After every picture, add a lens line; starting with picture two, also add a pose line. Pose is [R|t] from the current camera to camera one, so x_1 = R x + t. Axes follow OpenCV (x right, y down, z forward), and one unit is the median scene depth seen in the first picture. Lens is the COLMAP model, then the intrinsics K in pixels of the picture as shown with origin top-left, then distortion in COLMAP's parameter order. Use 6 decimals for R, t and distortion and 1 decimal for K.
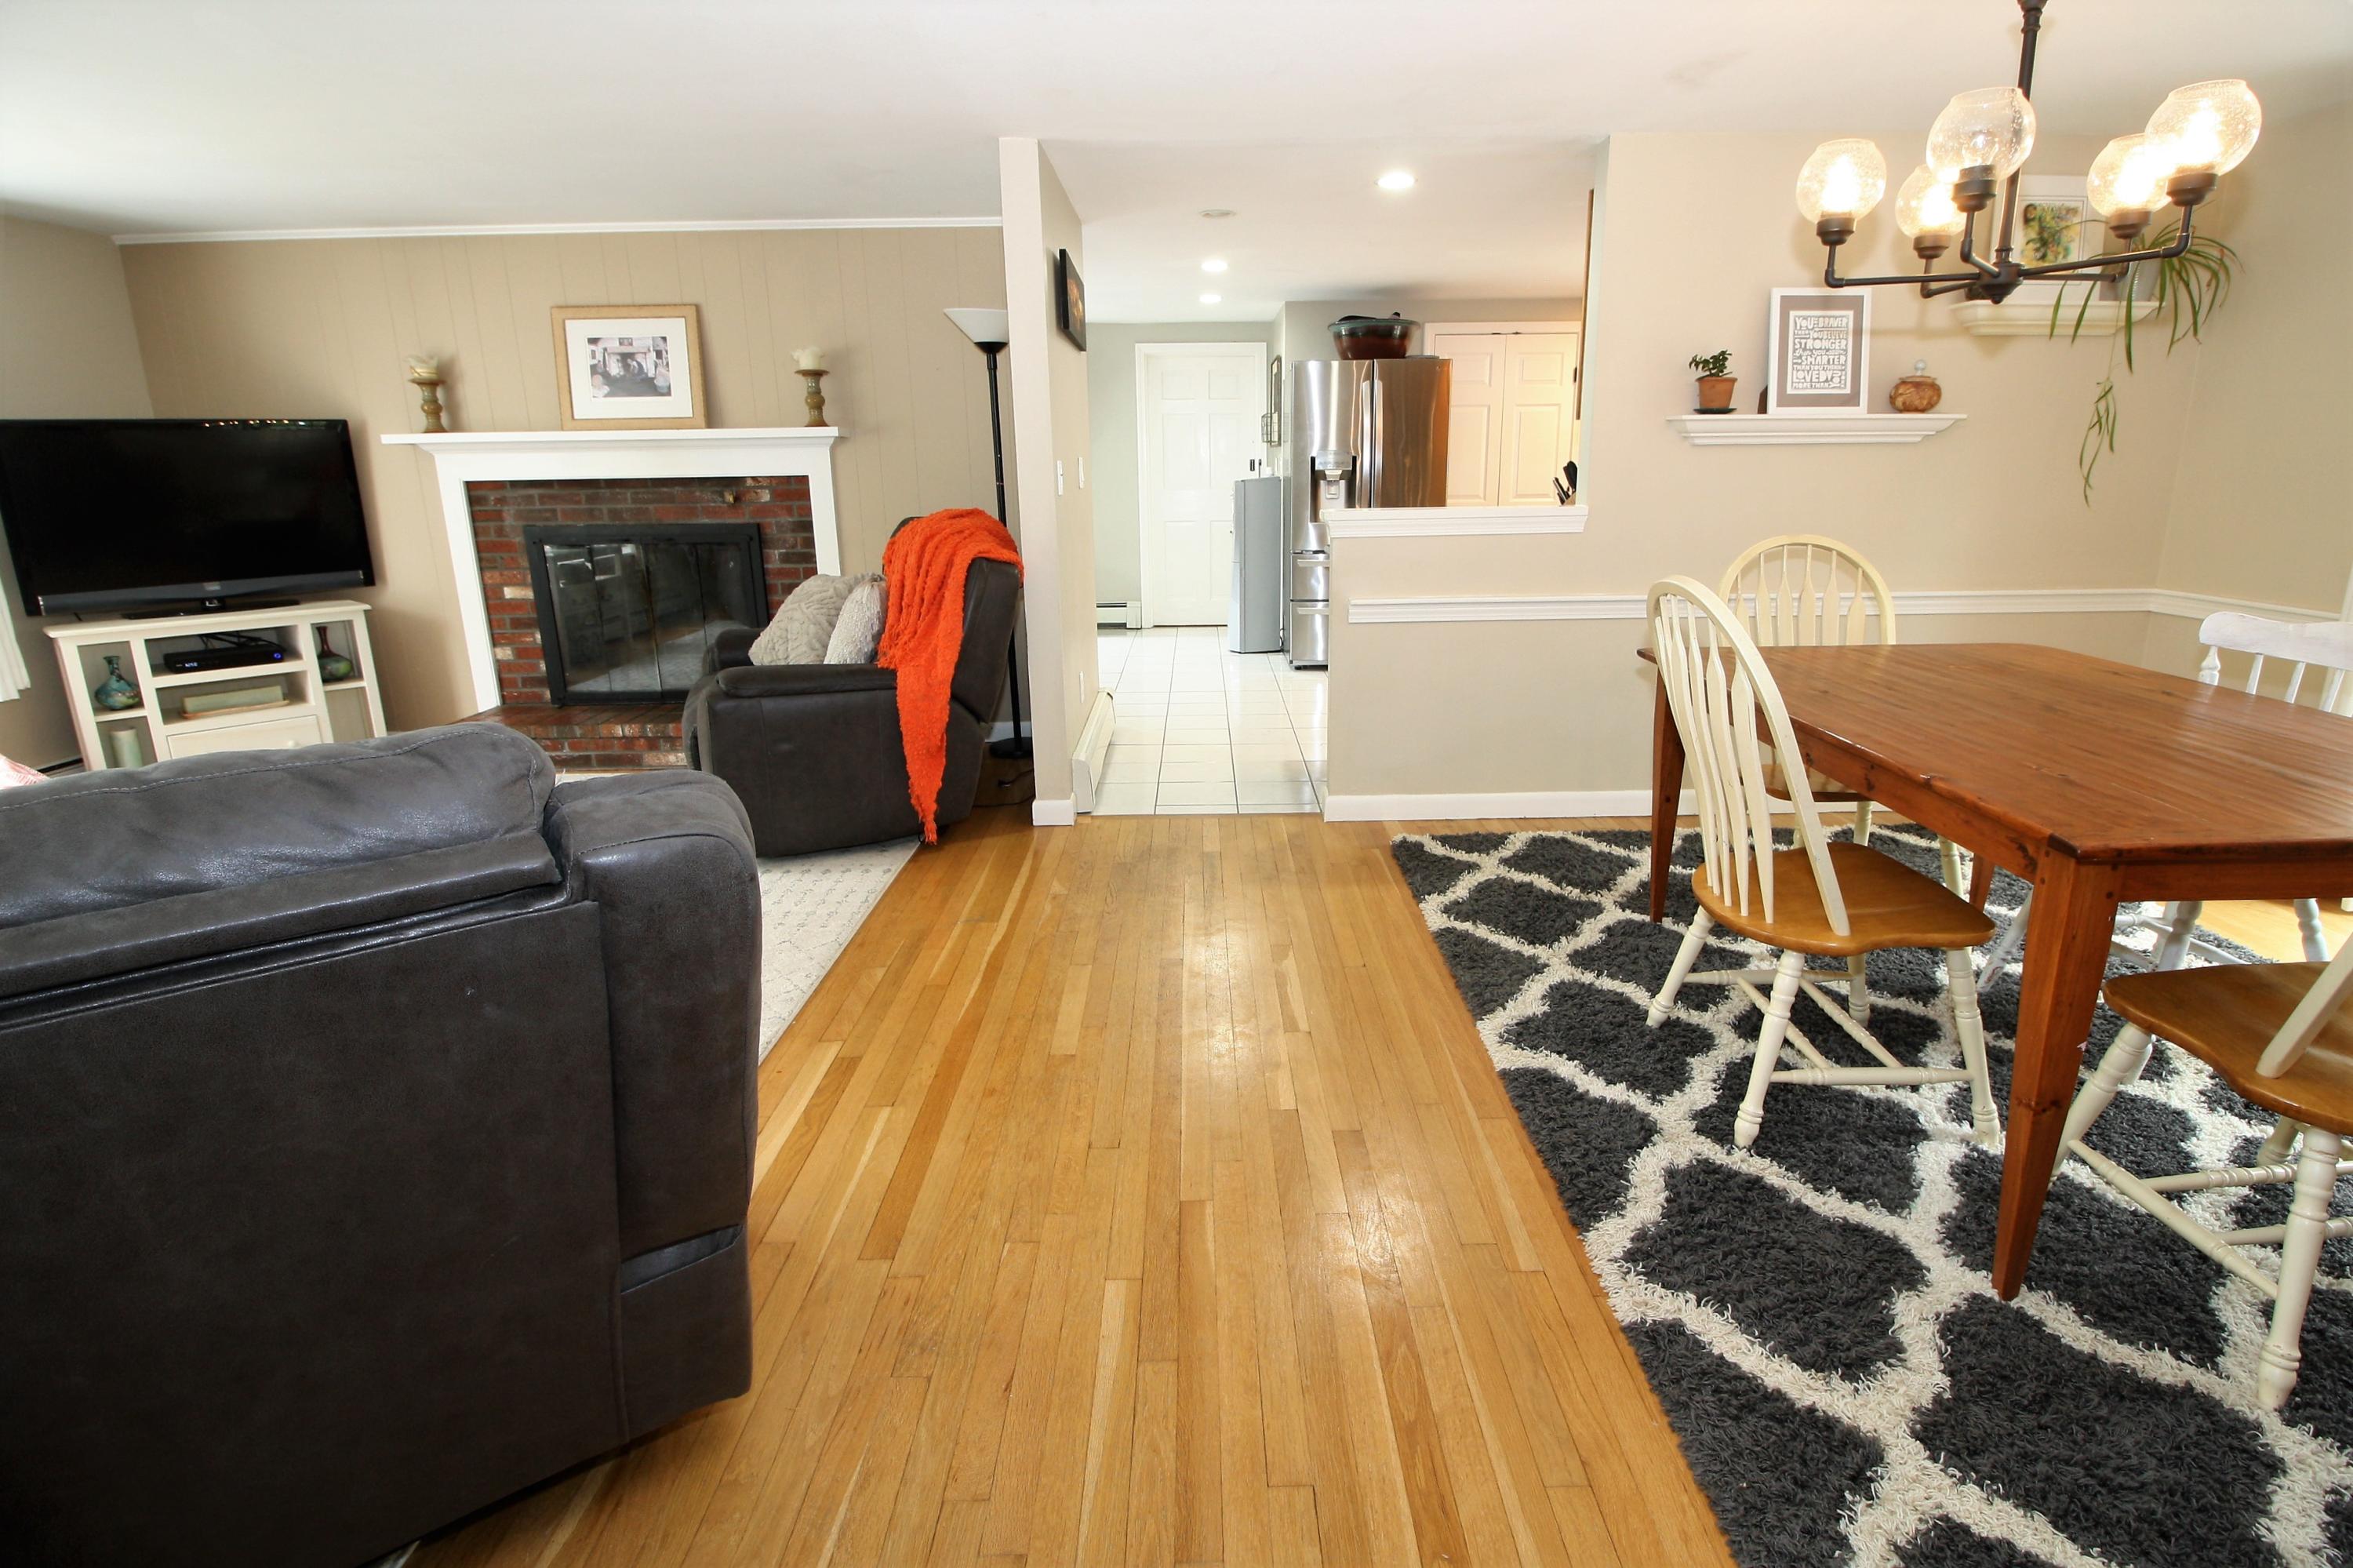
lens RADIAL K [[1110.3, 0, 1228.8], [0, 1110.3, 772.3], [0, 0, 1]] dist [-0.004768, -0.011074]
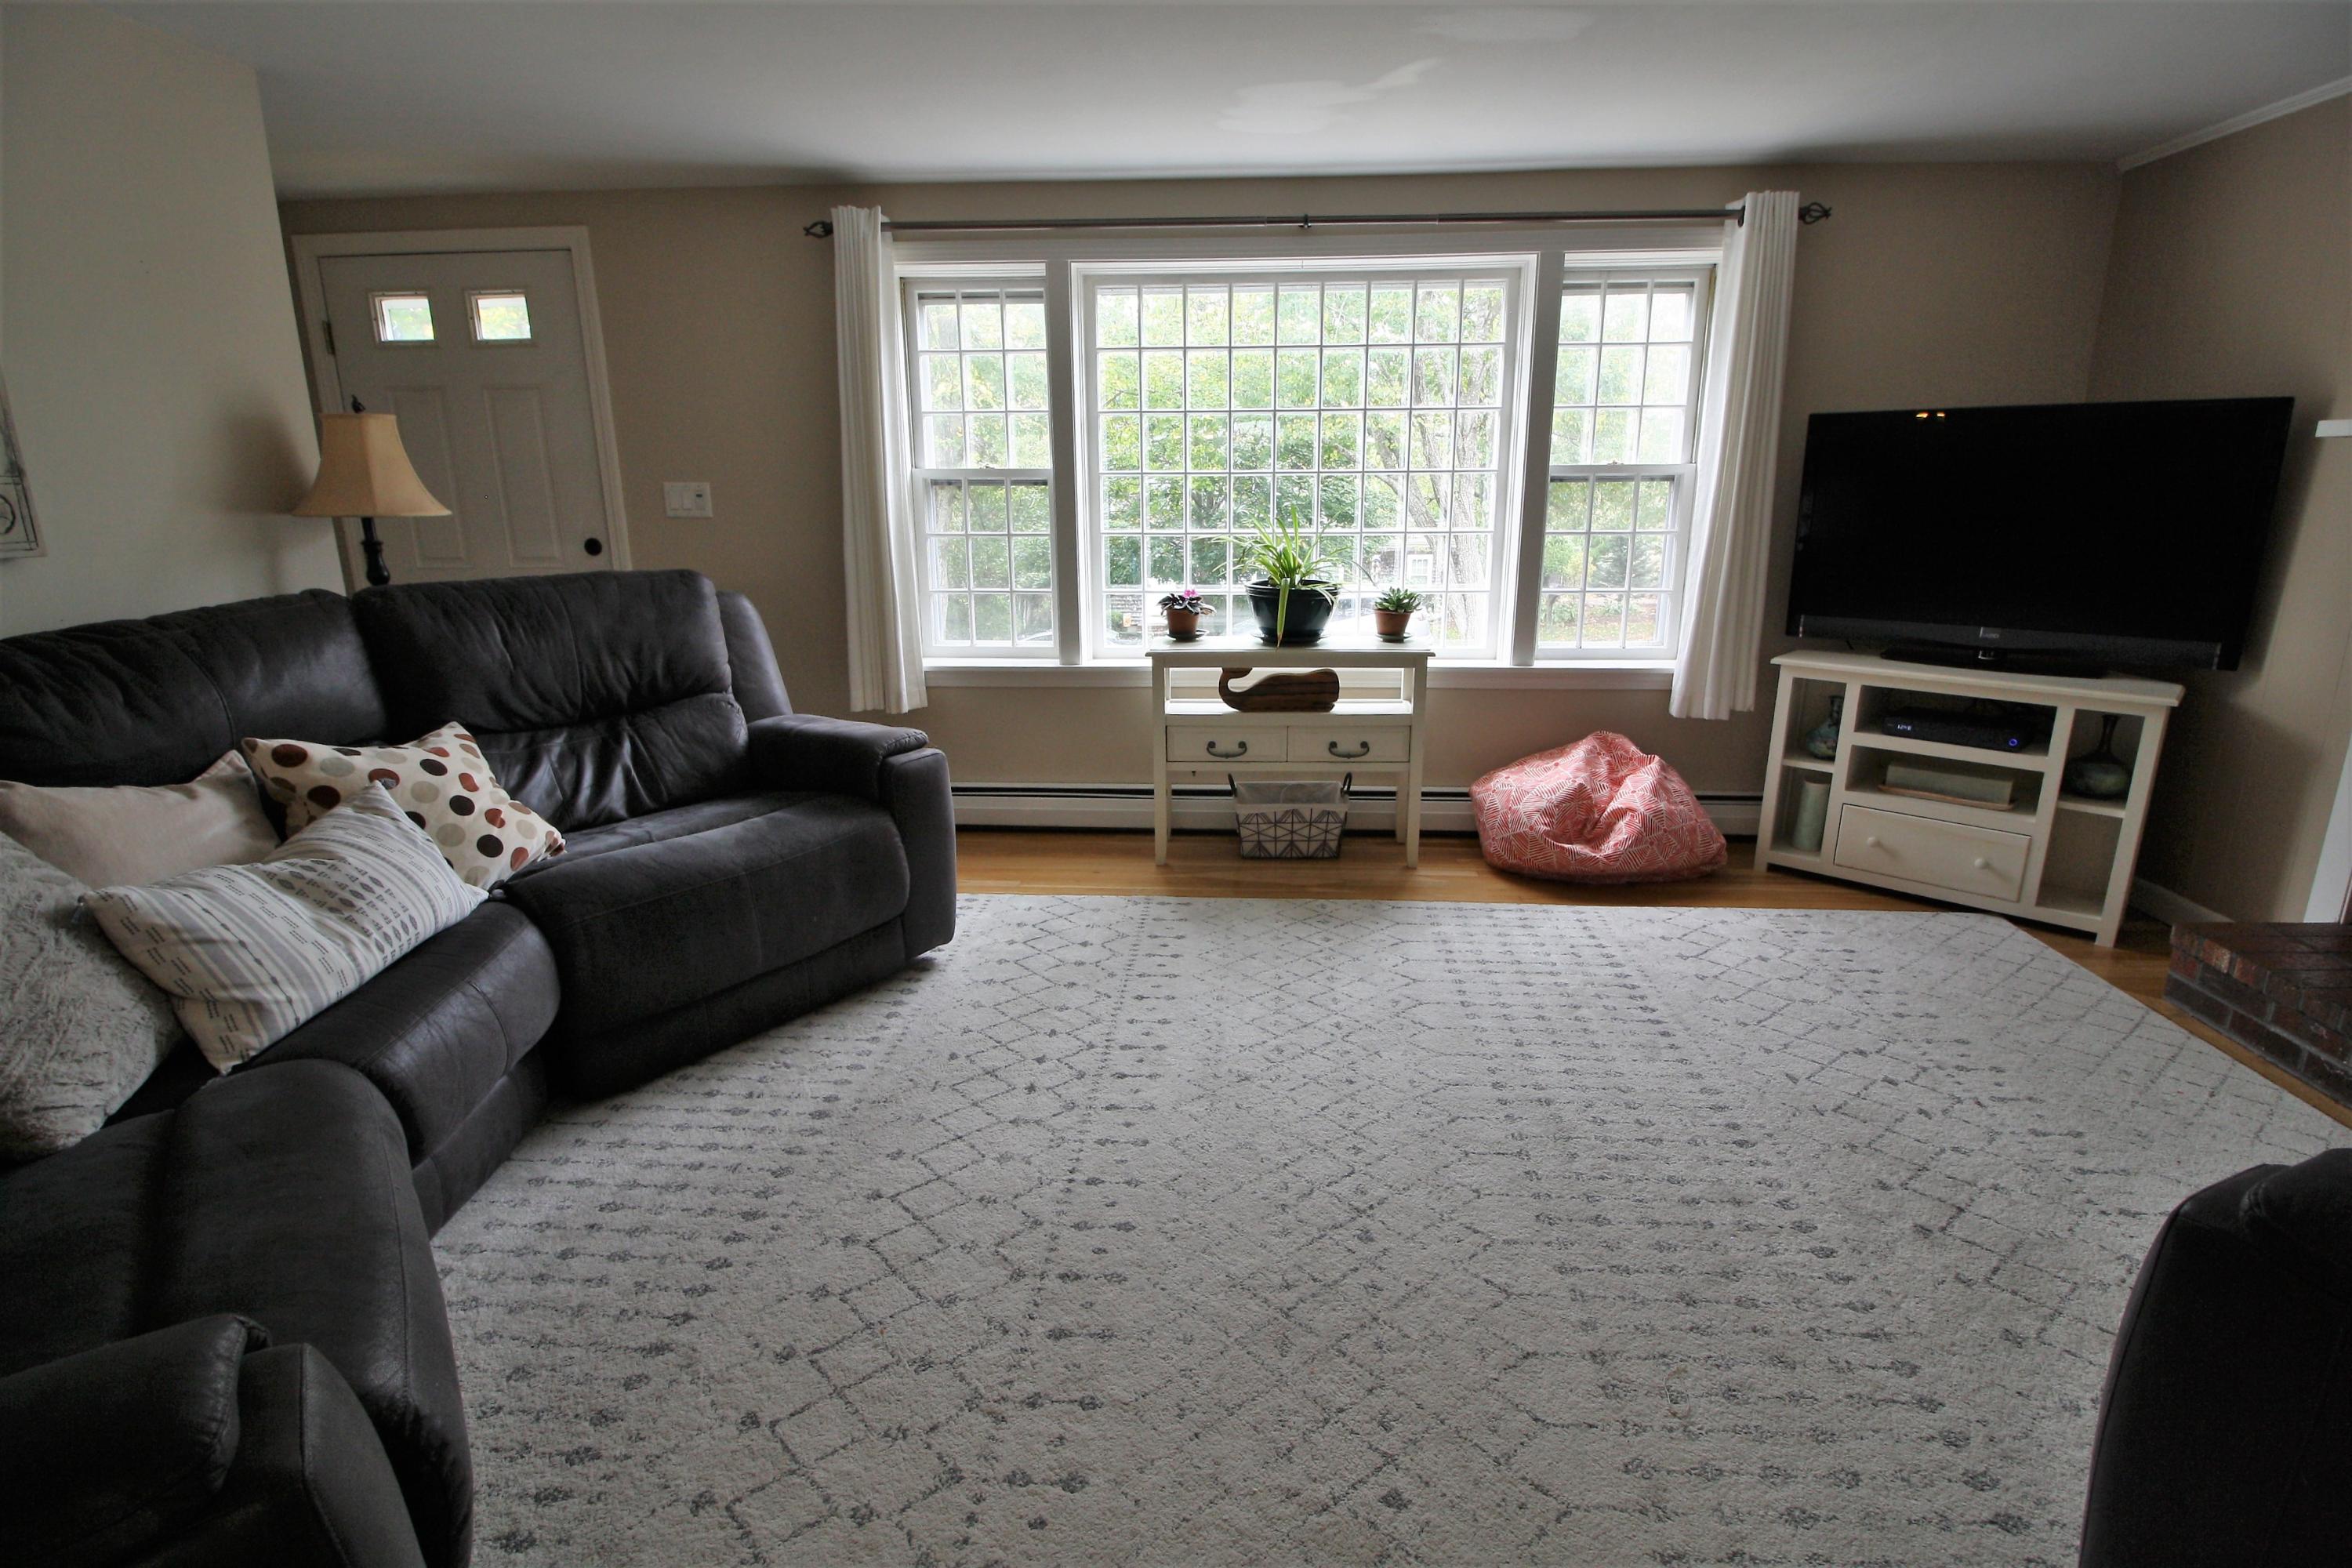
lens RADIAL K [[1109.8, 0, 1176.6], [0, 1109.8, 785.8], [0, 0, 1]] dist [-0.004768, -0.011074]
pose [[-0.102366, 0.266043, -0.958511, -0.128132], [-0.260496, 0.922777, 0.283945, -0.139040], [0.960033, 0.278755, -0.025158, 0.505477]]
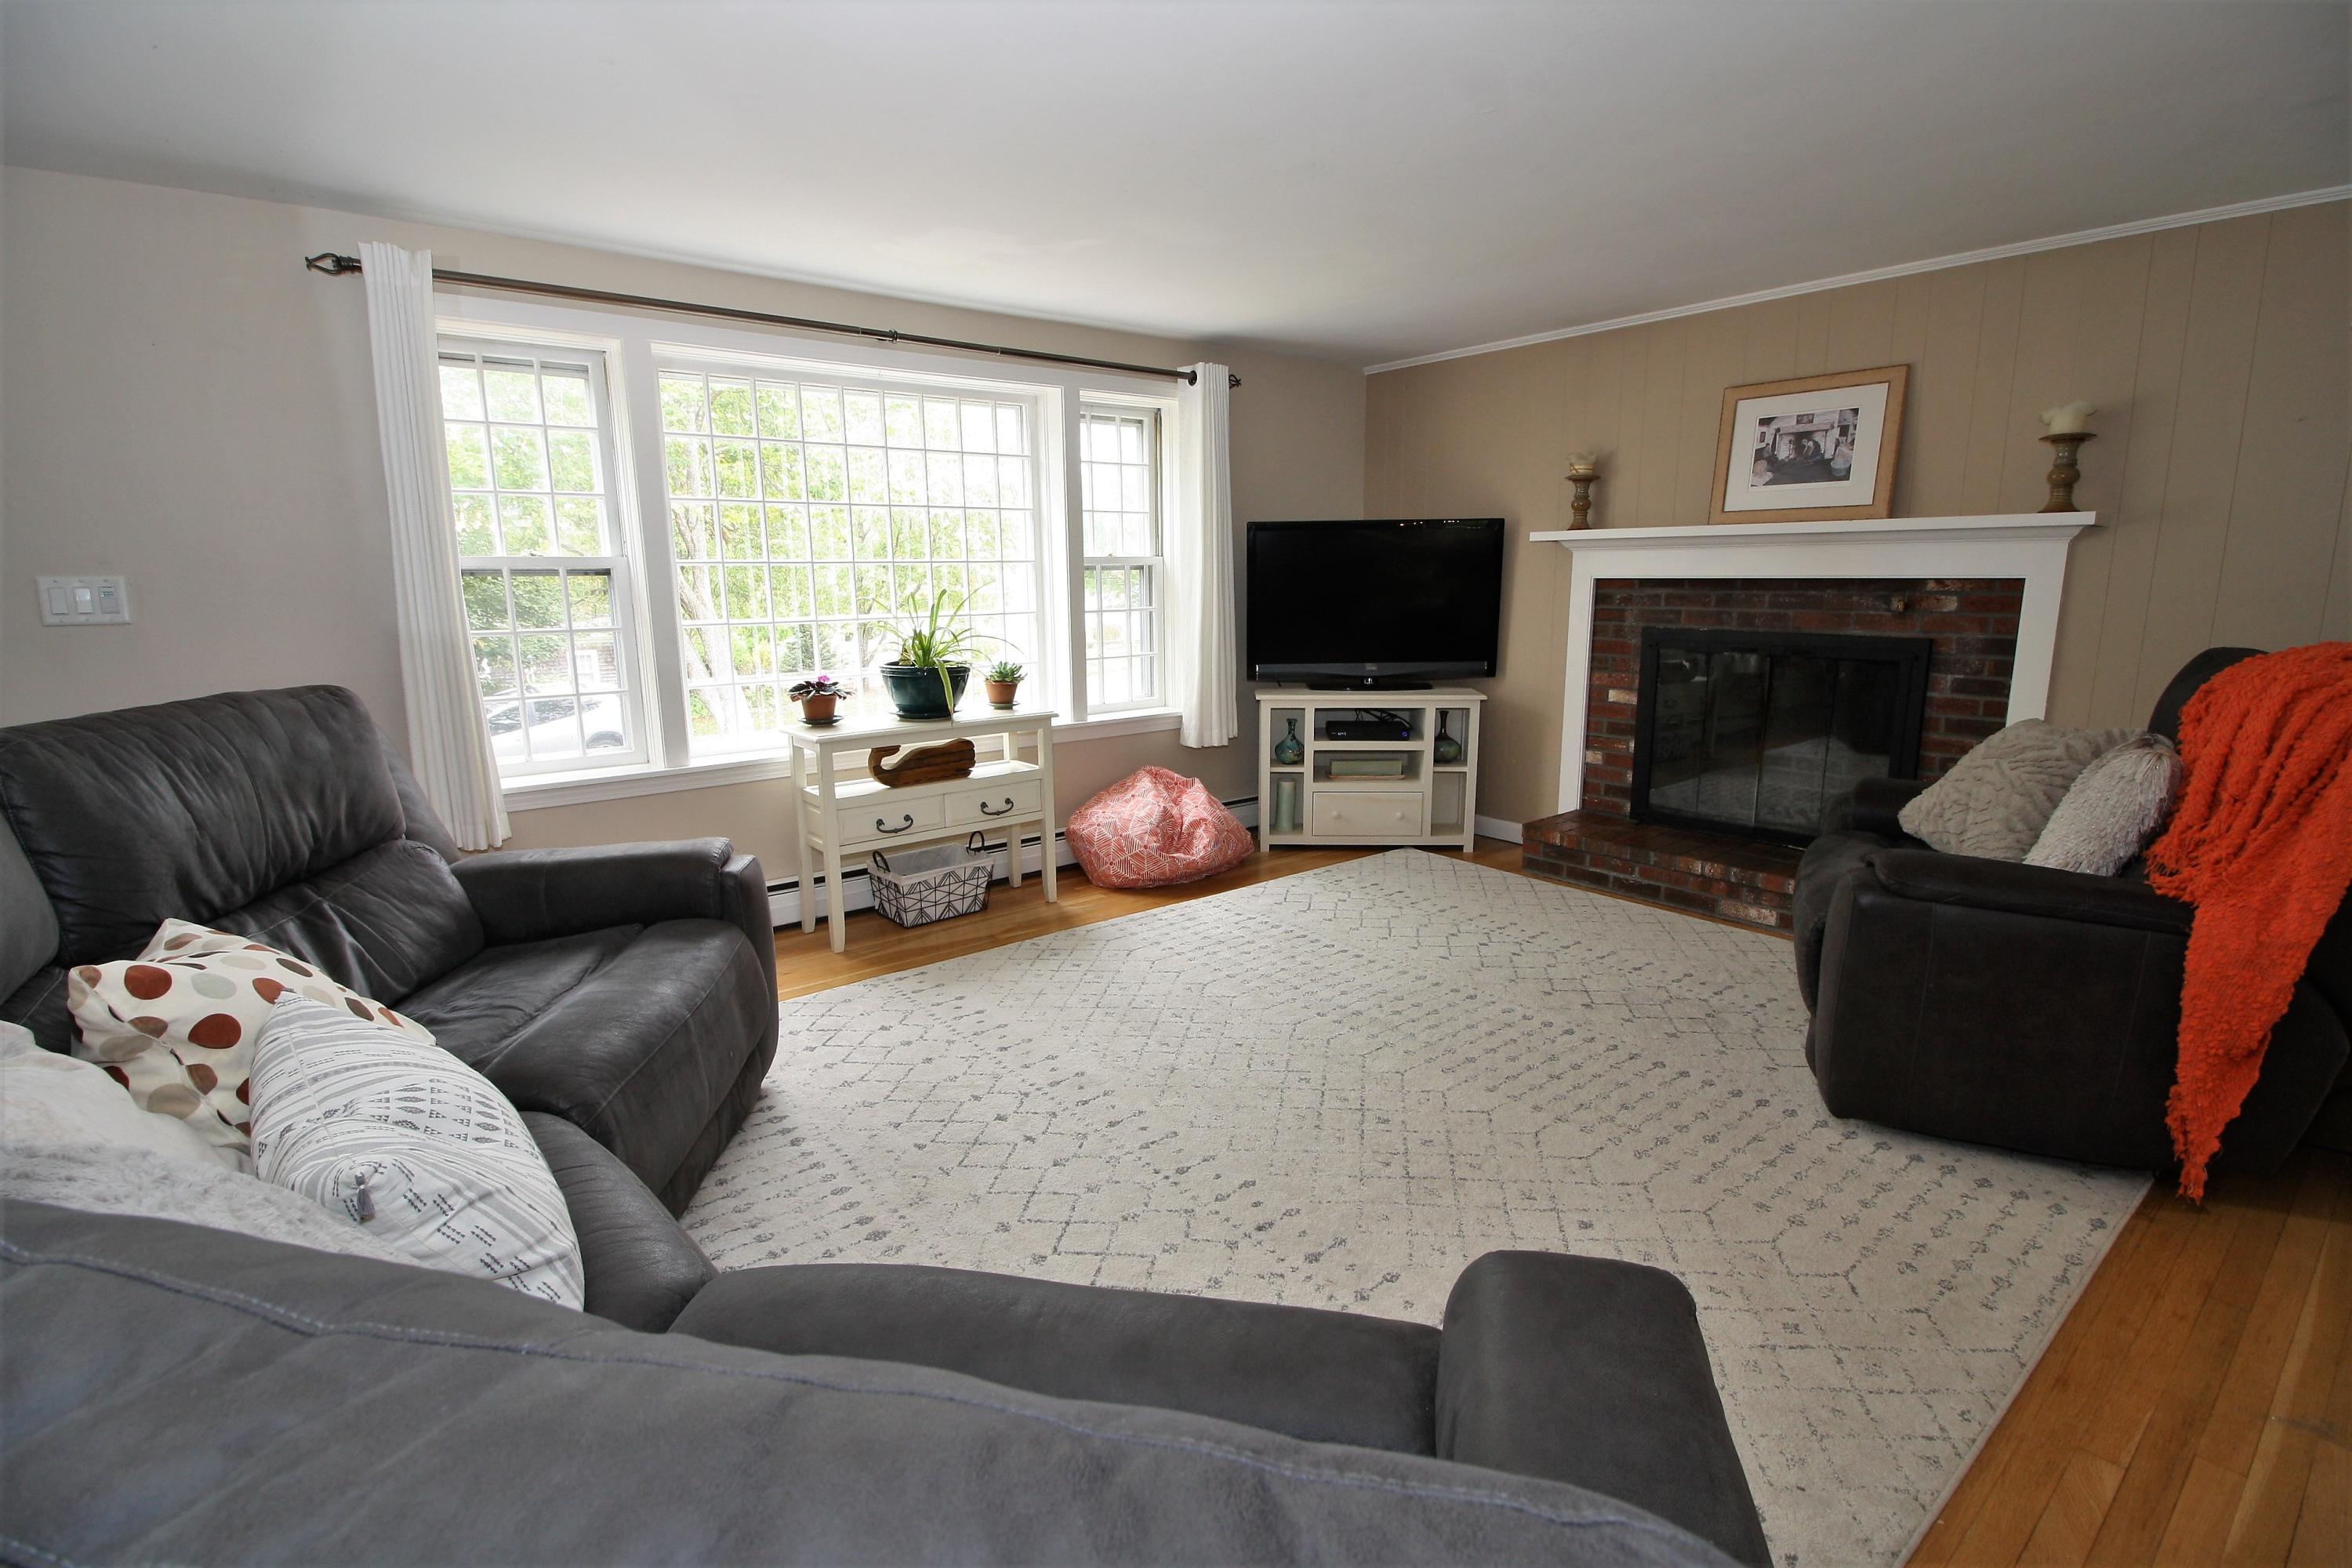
lens RADIAL K [[1109.8, 0, 1178.4], [0, 1109.8, 766.5], [0, 0, 1]] dist [-0.004768, -0.011074]
pose [[0.600050, 0.144093, -0.786878, -0.134973], [-0.211068, 0.977305, 0.018010, -0.046791], [0.771615, 0.155278, 0.616846, 0.158184]]
